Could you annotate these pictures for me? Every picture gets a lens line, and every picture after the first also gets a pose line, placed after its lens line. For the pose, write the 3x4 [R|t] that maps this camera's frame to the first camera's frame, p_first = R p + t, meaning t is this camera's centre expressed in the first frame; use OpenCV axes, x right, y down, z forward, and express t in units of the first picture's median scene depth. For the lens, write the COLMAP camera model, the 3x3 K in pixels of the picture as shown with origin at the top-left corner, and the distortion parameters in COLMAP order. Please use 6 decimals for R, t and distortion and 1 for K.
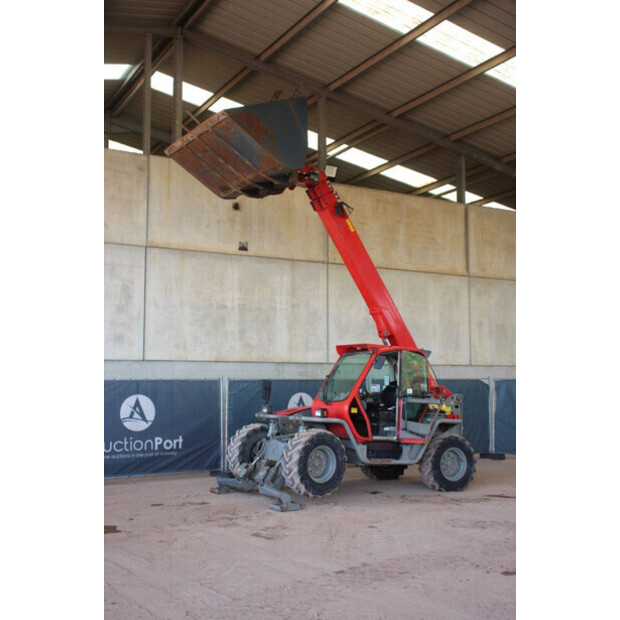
lens RADIAL K [[754.2, 0, 310.0], [0, 754.2, 310.0], [0, 0, 1]] dist [-0.006185, -0.030702]
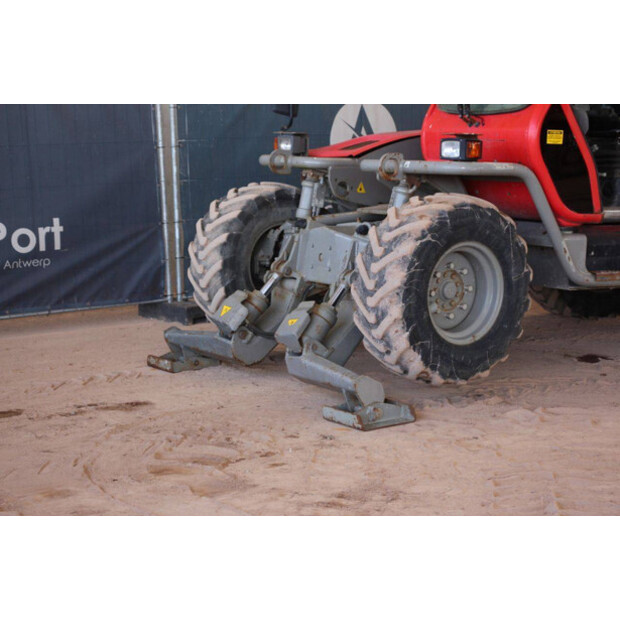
lens RADIAL K [[1456.8, 0, 310.0], [0, 1456.8, 310.0], [0, 0, 1]] dist [0.447471, 0.164152]
pose [[0.999688, -0.024744, 0.003399, -0.053340], [0.023204, 0.970455, 0.240165, 0.040776], [-0.009241, -0.240011, 0.970726, 0.296889]]
